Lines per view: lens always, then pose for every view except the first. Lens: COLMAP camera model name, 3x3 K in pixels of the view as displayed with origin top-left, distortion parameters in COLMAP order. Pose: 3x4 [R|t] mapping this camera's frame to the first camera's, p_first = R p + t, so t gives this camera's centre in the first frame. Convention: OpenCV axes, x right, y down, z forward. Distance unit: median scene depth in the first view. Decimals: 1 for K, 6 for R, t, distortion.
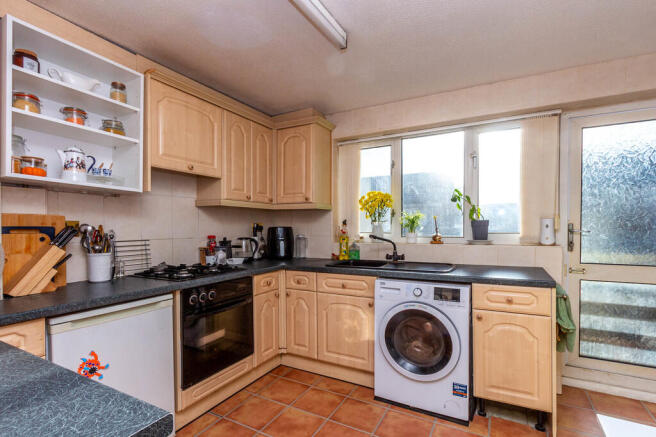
lens RADIAL K [[307.4, 0, 332.4], [0, 307.4, 230.8], [0, 0, 1]] dist [-0.002519, 0.001326]
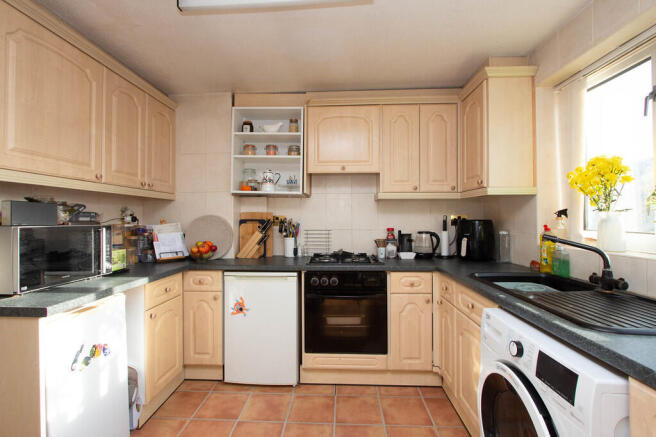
lens RADIAL K [[307.4, 0, 327.1], [0, 307.4, 216.6], [0, 0, 1]] dist [-0.002519, 0.001326]
pose [[0.430444, -0.005995, -0.902597, 0.576359], [-0.010634, 0.999875, -0.011712, -0.011579], [0.902555, 0.014640, 0.430327, 0.464727]]
